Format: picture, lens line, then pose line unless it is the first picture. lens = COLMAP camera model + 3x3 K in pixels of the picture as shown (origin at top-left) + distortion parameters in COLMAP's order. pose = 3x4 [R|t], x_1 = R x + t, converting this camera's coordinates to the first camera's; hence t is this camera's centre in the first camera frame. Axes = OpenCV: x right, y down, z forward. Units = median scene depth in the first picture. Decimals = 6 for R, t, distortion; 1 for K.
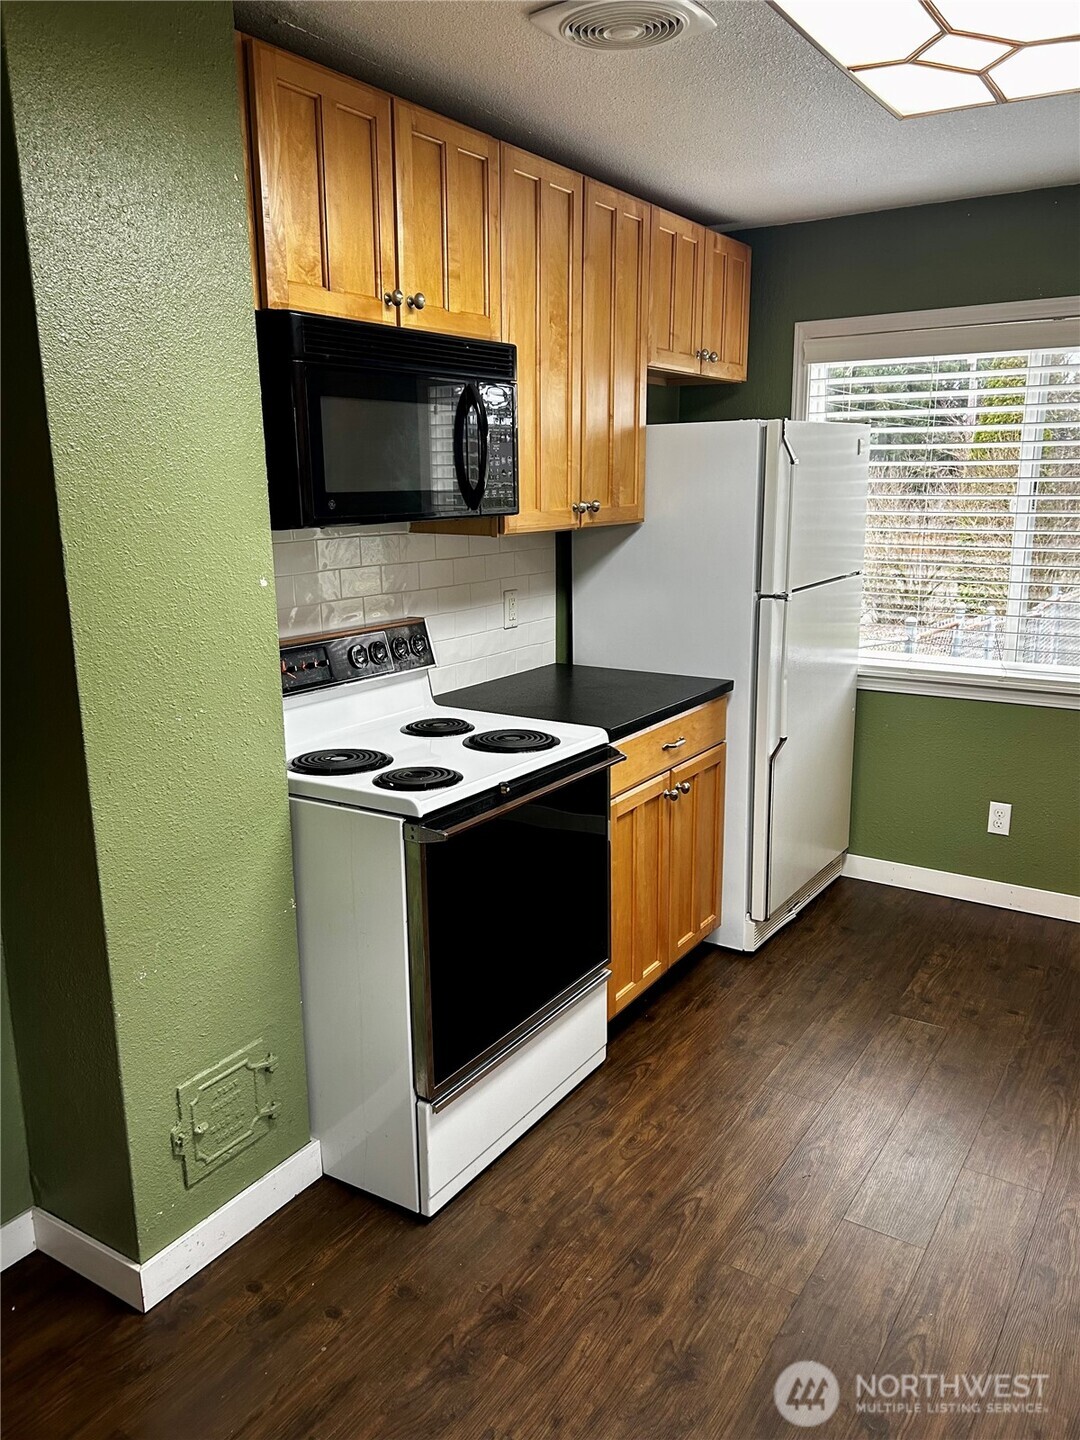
lens RADIAL K [[1085.1, 0, 542.6], [0, 1085.1, 723.7], [0, 0, 1]] dist [-0.043367, -0.001875]
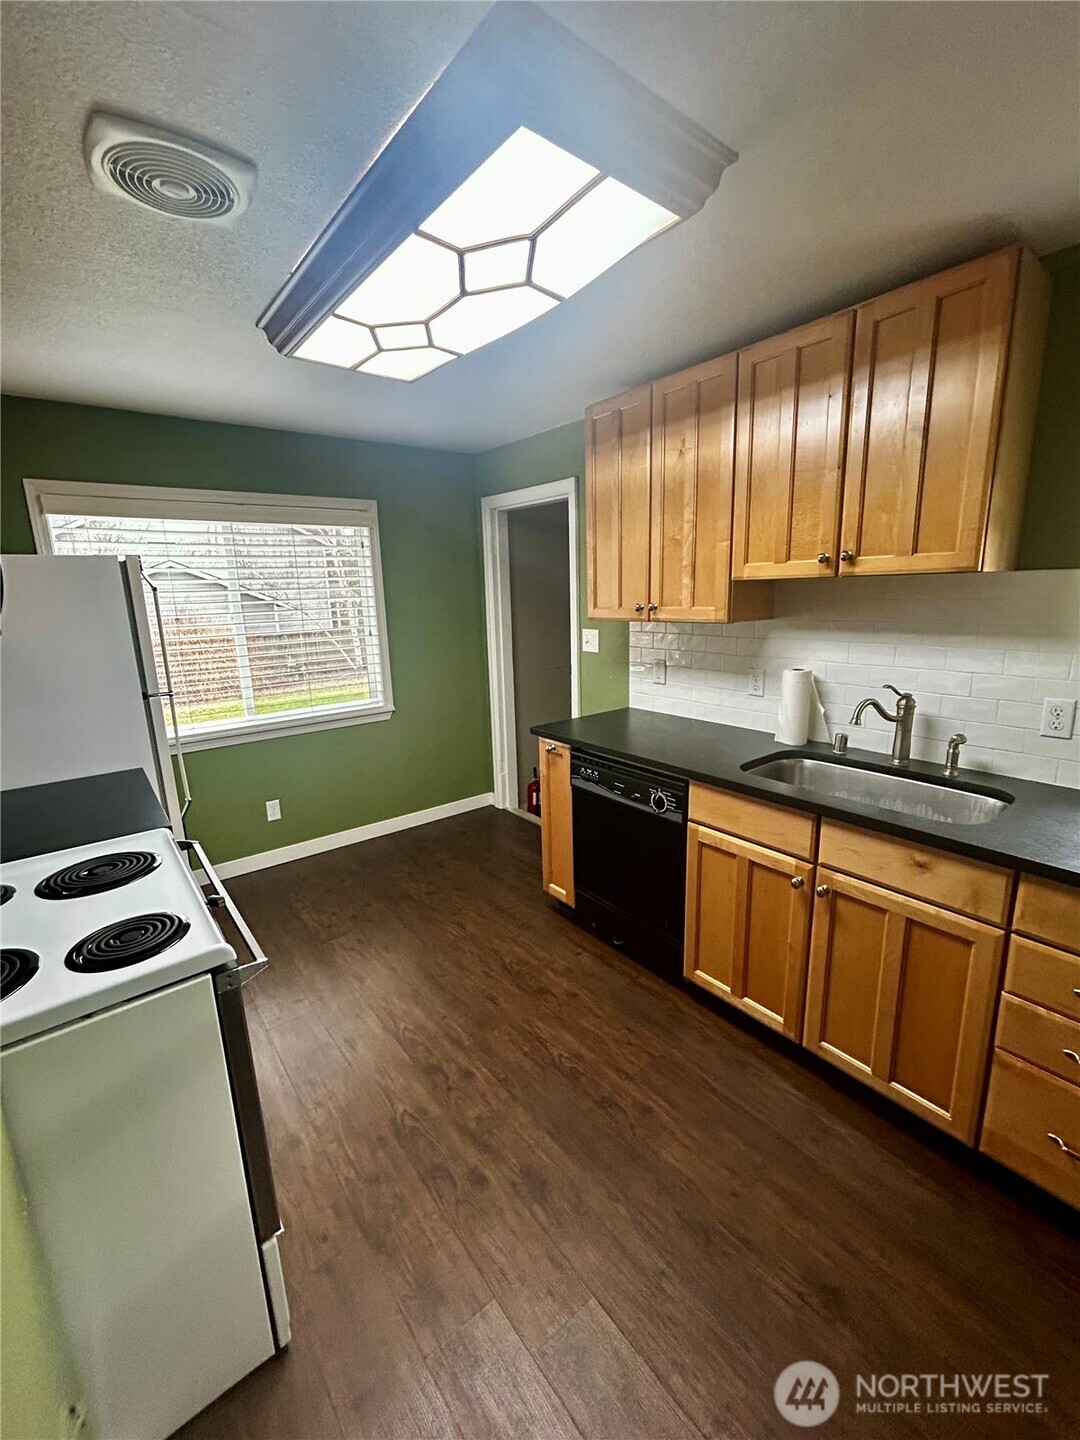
lens RADIAL K [[598.6, 0, 542.6], [0, 598.6, 713.6], [0, 0, 1]] dist [0.001904, 0.000012]
pose [[0.311958, -0.191135, 0.930672, -0.413454], [0.240616, 0.963515, 0.117227, -0.096894], [-0.919123, 0.187364, 0.346566, 0.468409]]
